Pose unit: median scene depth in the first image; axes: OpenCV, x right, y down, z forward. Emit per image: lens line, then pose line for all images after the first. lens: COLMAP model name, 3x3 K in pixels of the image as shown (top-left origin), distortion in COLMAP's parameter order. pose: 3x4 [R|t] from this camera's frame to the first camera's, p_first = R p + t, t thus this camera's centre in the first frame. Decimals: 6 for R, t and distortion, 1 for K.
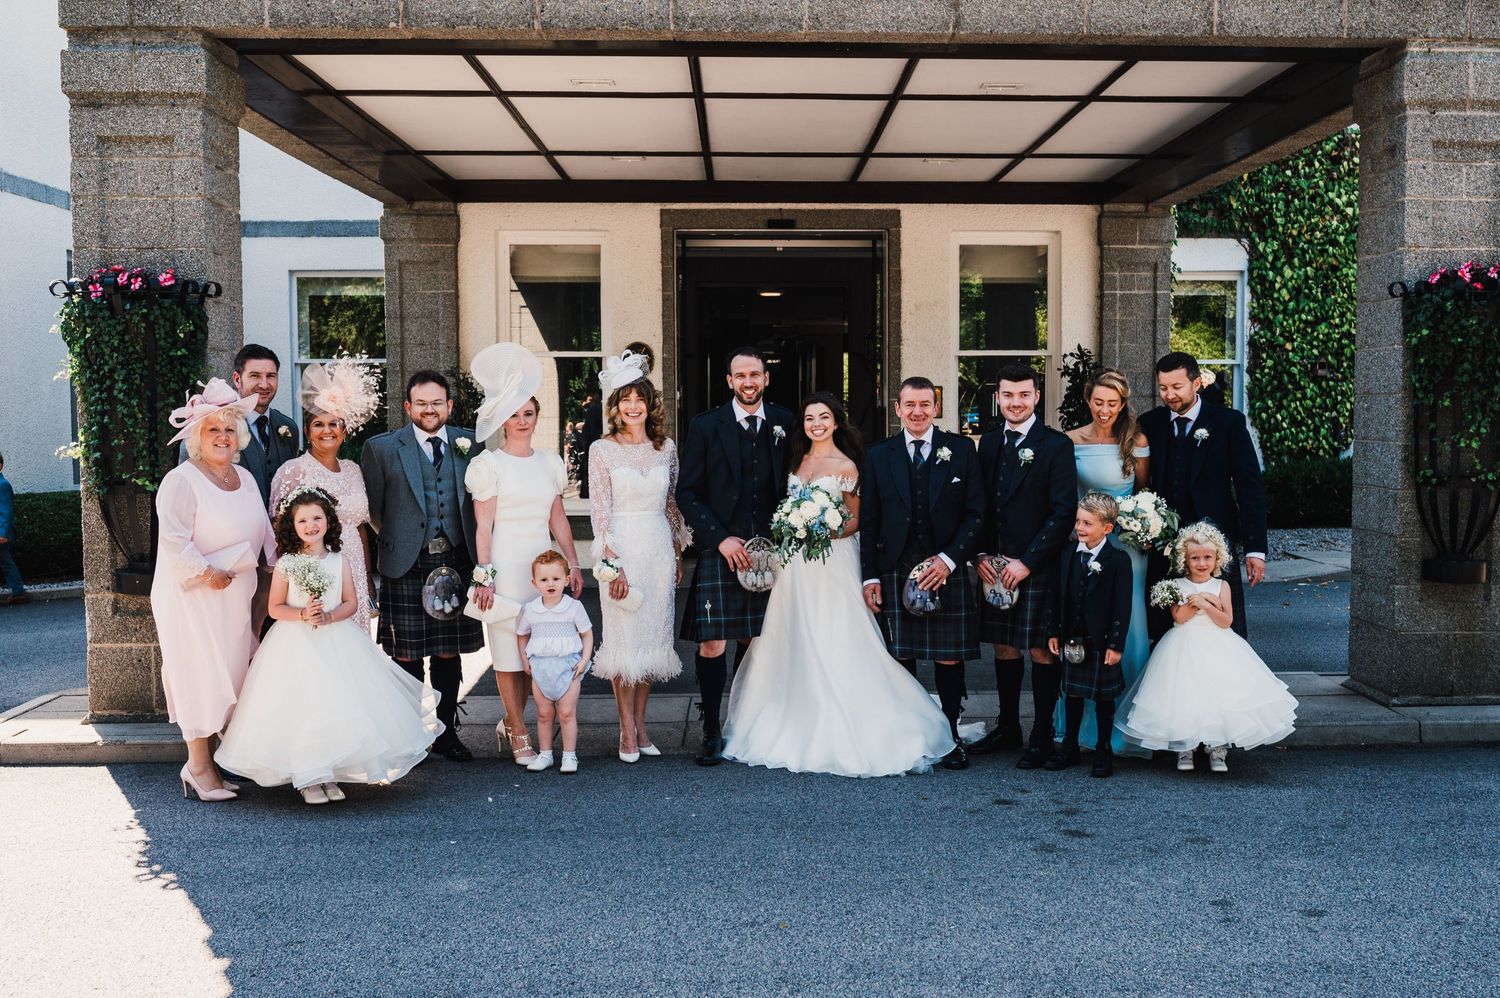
lens RADIAL K [[1670.9, 0, 853.8], [0, 1670.9, 502.3], [0, 0, 1]] dist [-0.038219, -0.009507]
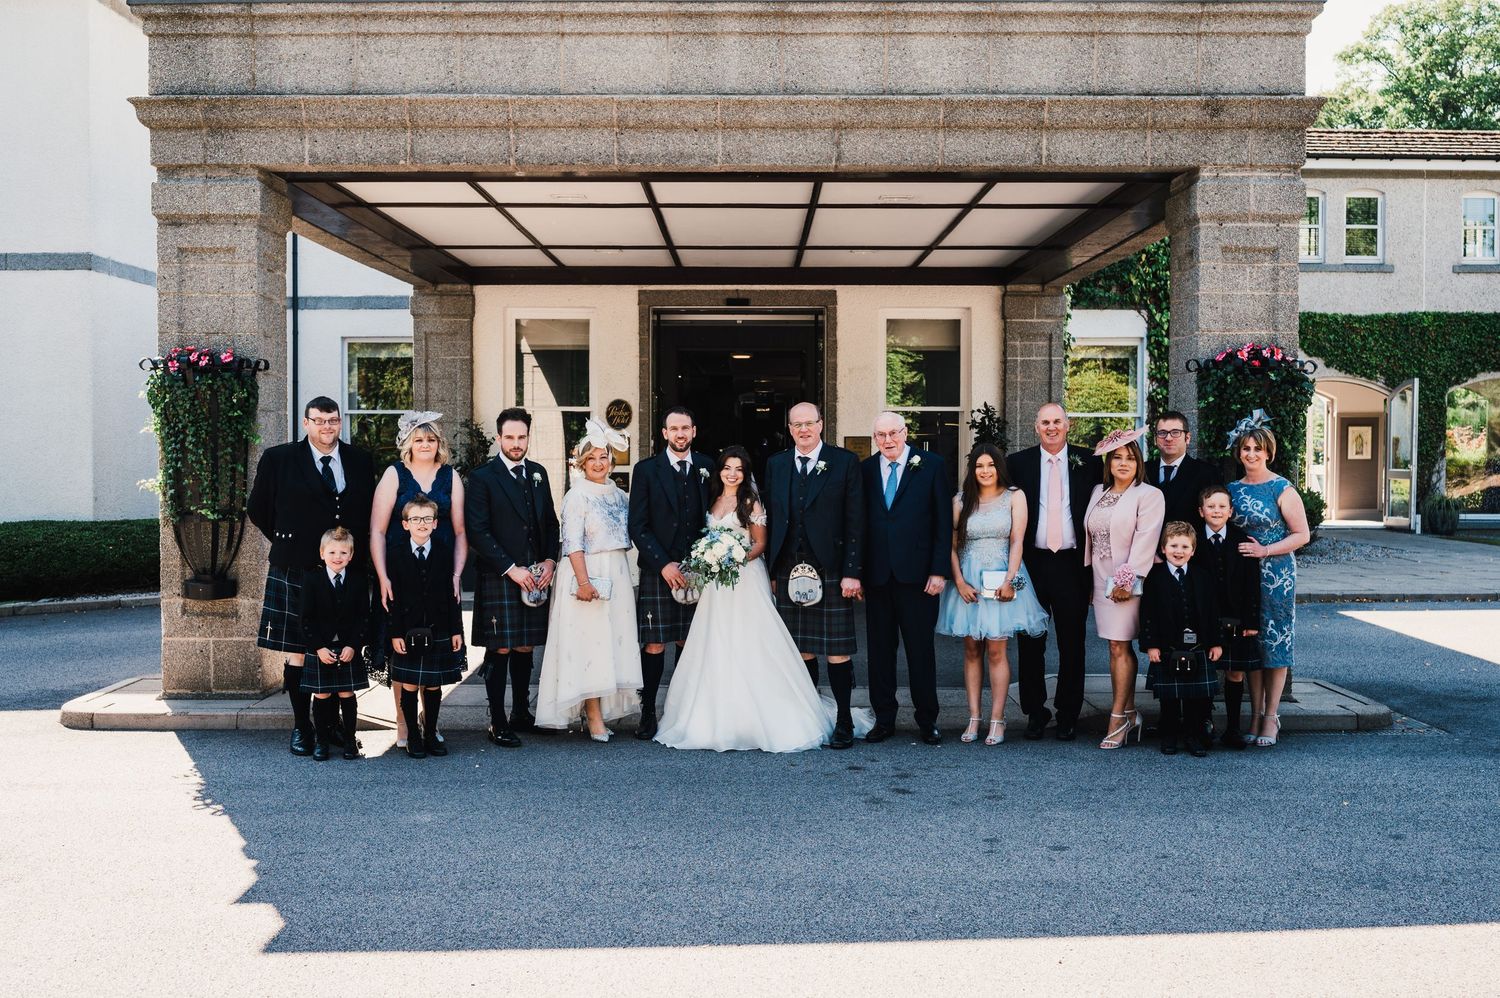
lens RADIAL K [[1461.7, 0, 750.2], [0, 1461.7, 472.3], [0, 0, 1]] dist [-0.040294, -0.005548]
pose [[0.998258, 0.005339, -0.058761, 0.028672], [-0.007756, 0.999130, -0.040977, -0.000289], [0.058491, 0.041361, 0.997431, -0.050566]]
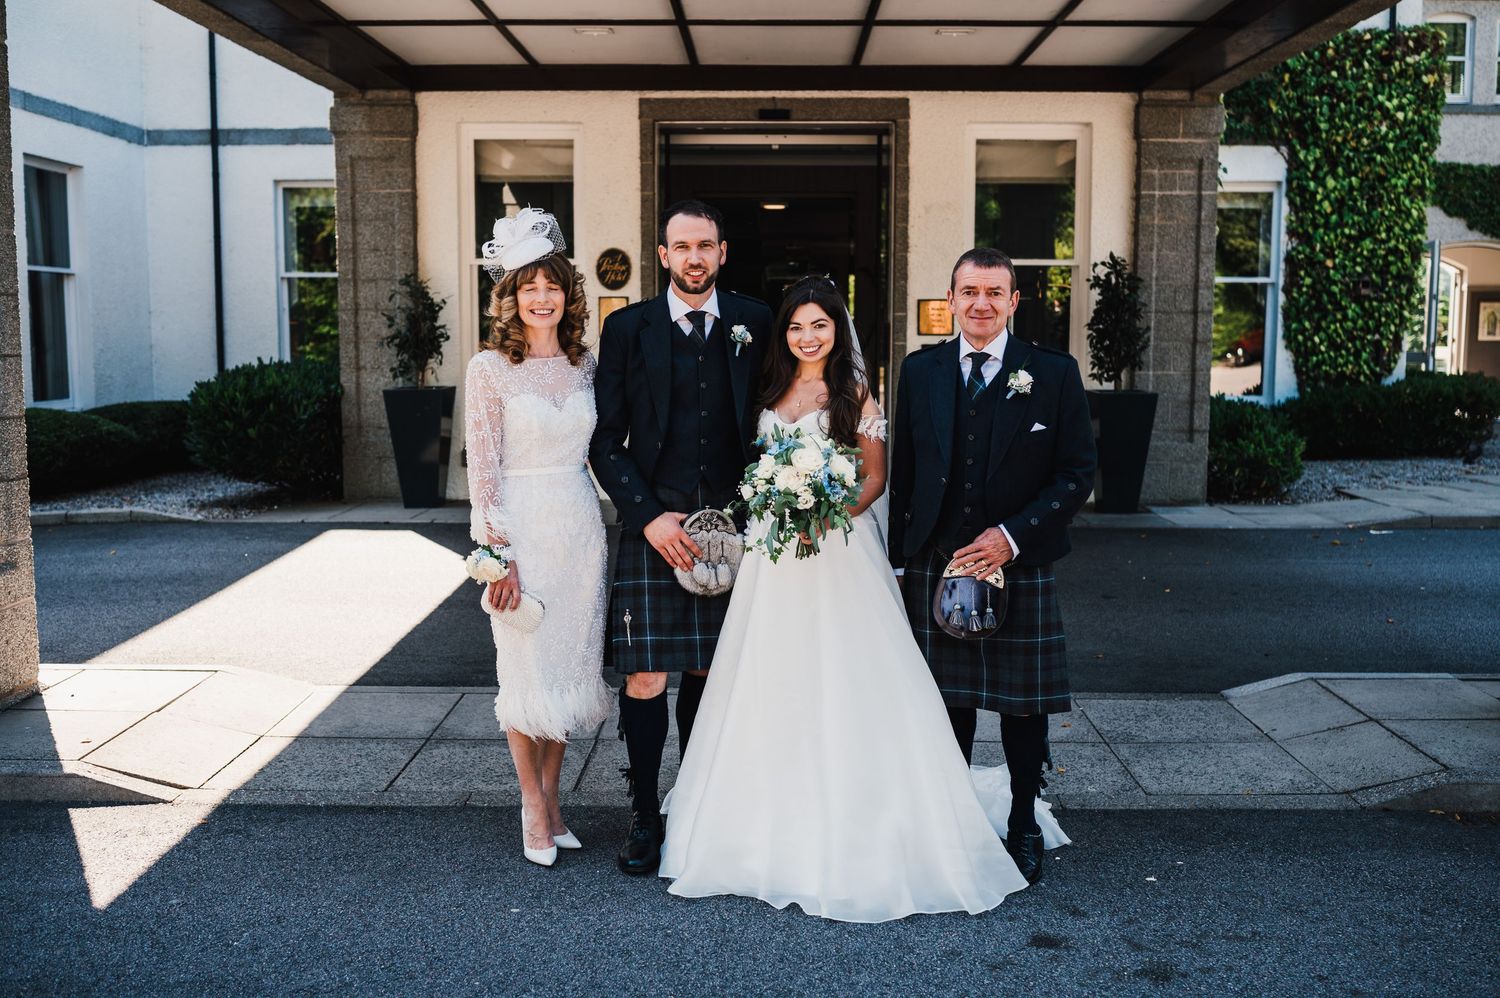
lens RADIAL K [[1563.3, 0, 760.1], [0, 1563.3, 500.1], [0, 0, 1]] dist [-0.041519, -0.009598]
pose [[0.997585, 0.013400, -0.068147, 0.008316], [-0.009921, 0.998642, 0.051137, -0.004443], [0.068740, -0.050338, 0.996364, 0.164999]]
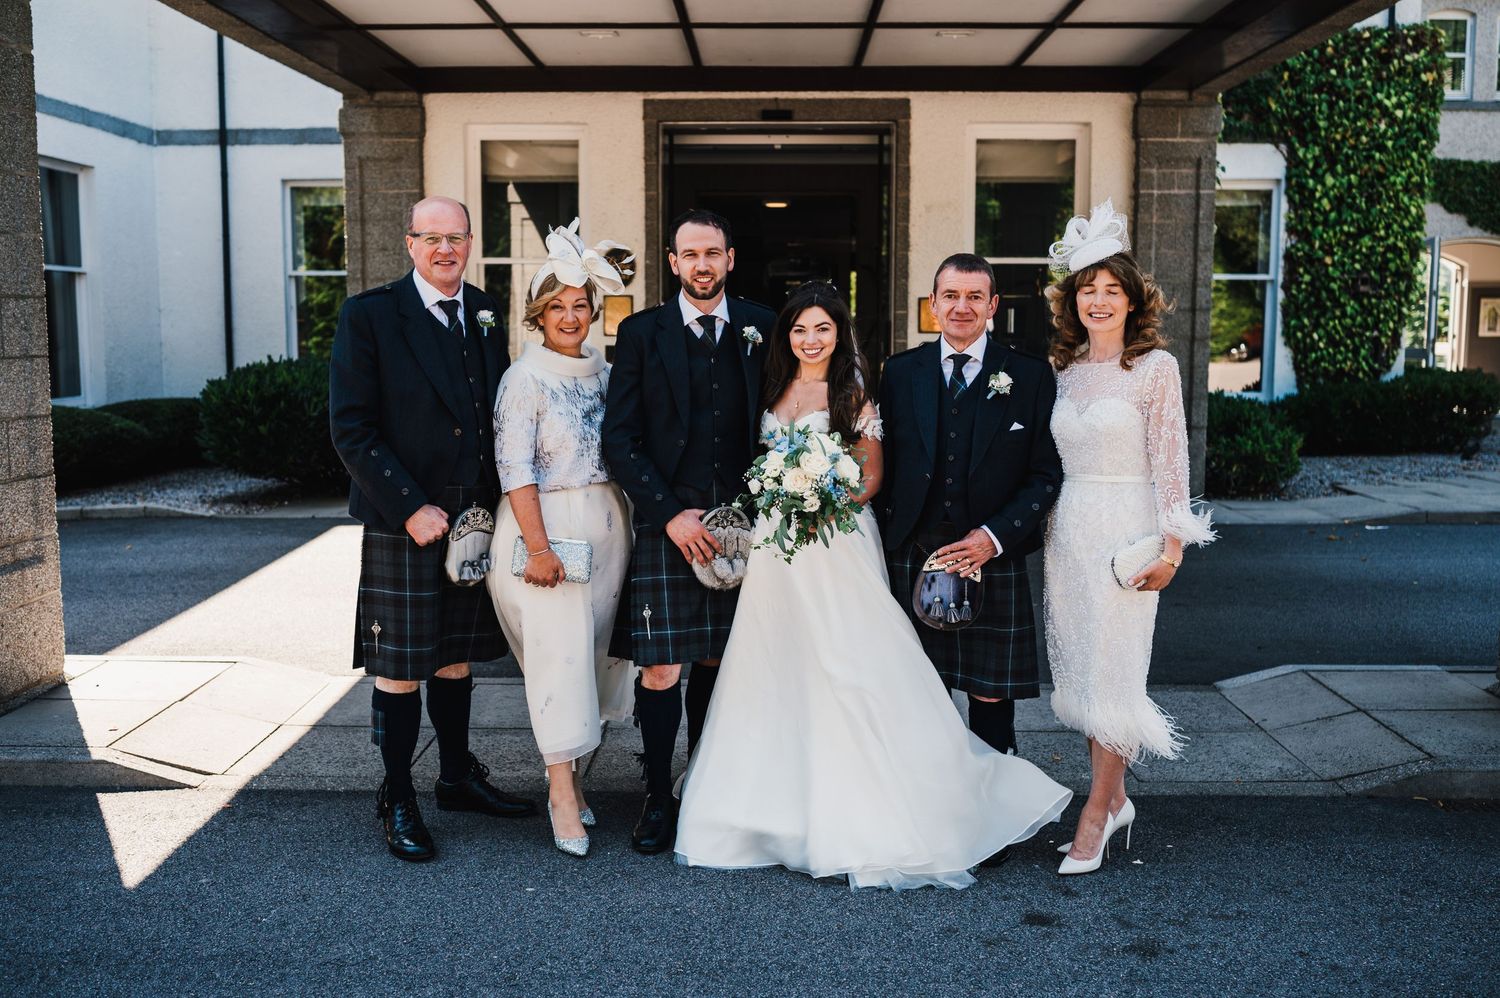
lens RADIAL K [[1558.9, 0, 746.6], [0, 1558.9, 502.1], [0, 0, 1]] dist [-0.040797, -0.013163]
pose [[0.996870, 0.013678, -0.077866, 0.008472], [-0.009379, 0.998425, 0.055315, -0.005011], [0.078500, -0.054412, 0.995428, 0.155854]]
